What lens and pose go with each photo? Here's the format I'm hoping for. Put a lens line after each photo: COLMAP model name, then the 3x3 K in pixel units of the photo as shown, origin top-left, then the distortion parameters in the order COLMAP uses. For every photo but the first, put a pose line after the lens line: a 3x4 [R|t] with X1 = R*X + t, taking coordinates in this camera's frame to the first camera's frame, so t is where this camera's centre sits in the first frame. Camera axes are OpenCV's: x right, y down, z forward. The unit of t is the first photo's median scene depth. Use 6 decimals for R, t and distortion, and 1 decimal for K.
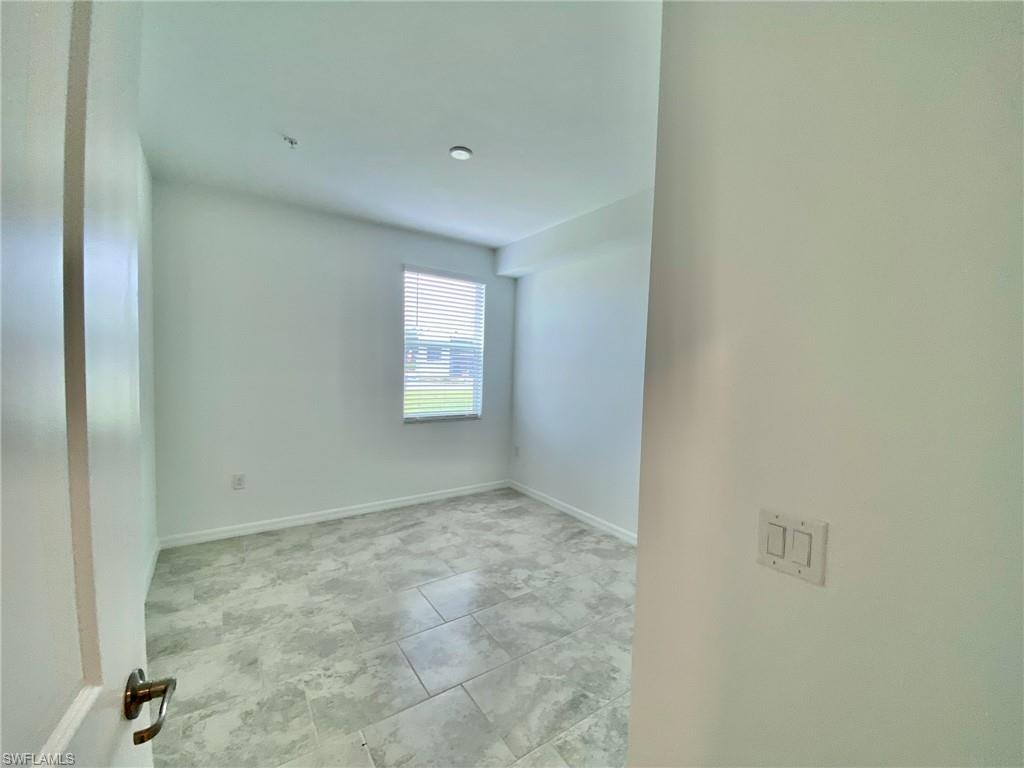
lens RADIAL K [[418.0, 0, 512.0], [0, 418.0, 384.0], [0, 0, 1]] dist [0.026842, -0.020959]
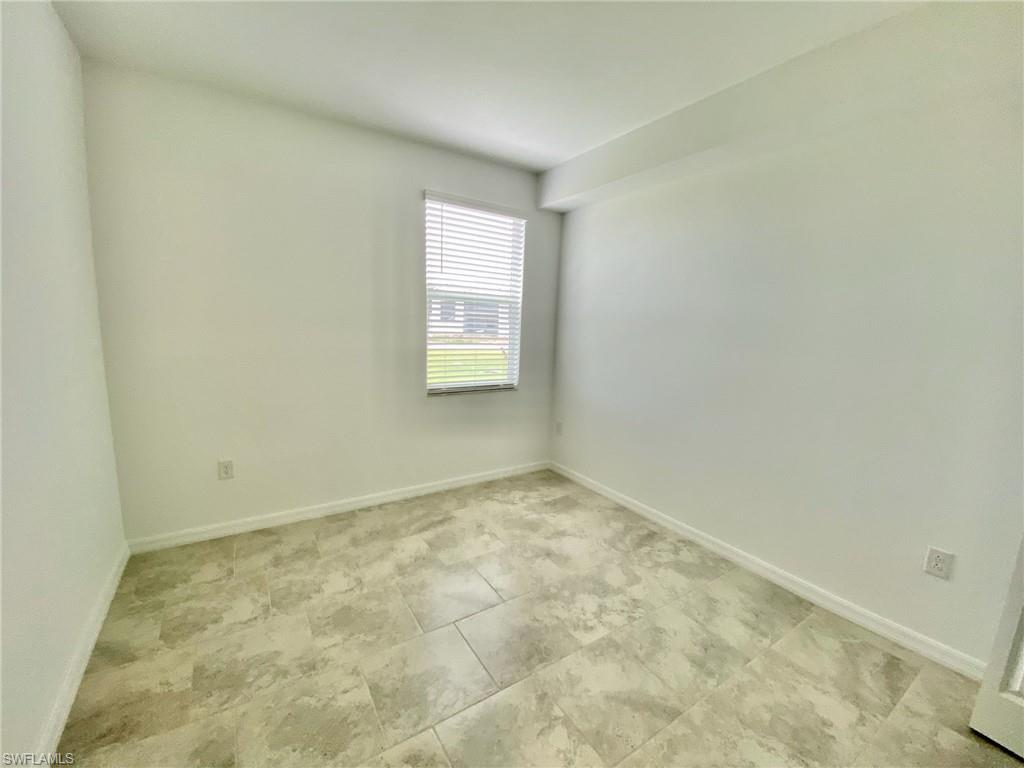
lens RADIAL K [[418.0, 0, 512.0], [0, 418.0, 384.0], [0, 0, 1]] dist [0.026842, -0.020959]
pose [[0.999521, 0.009162, -0.029558, -0.086001], [-0.006244, 0.995231, 0.097343, -0.011105], [0.030309, -0.097112, 0.994812, 0.245470]]
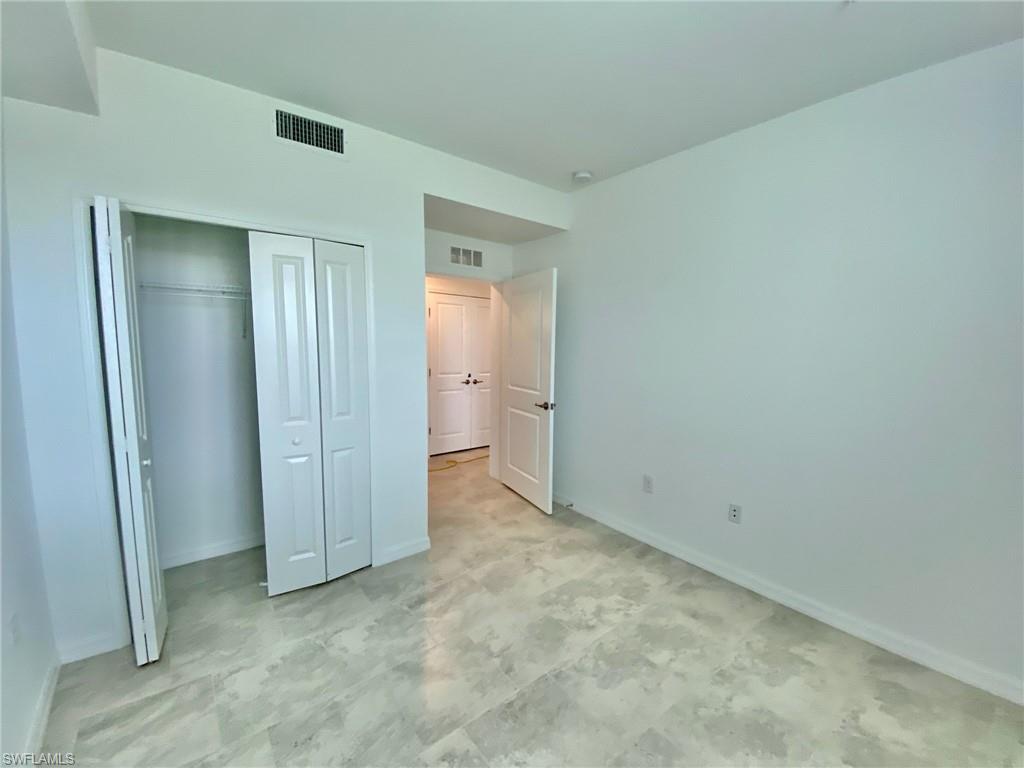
lens RADIAL K [[418.0, 0, 512.0], [0, 418.0, 384.0], [0, 0, 1]] dist [0.026842, -0.020959]
pose [[-0.996977, -0.037316, -0.068144, -0.012053], [-0.047463, 0.986938, 0.153953, -0.067290], [0.061509, 0.156722, -0.985726, 1.209317]]
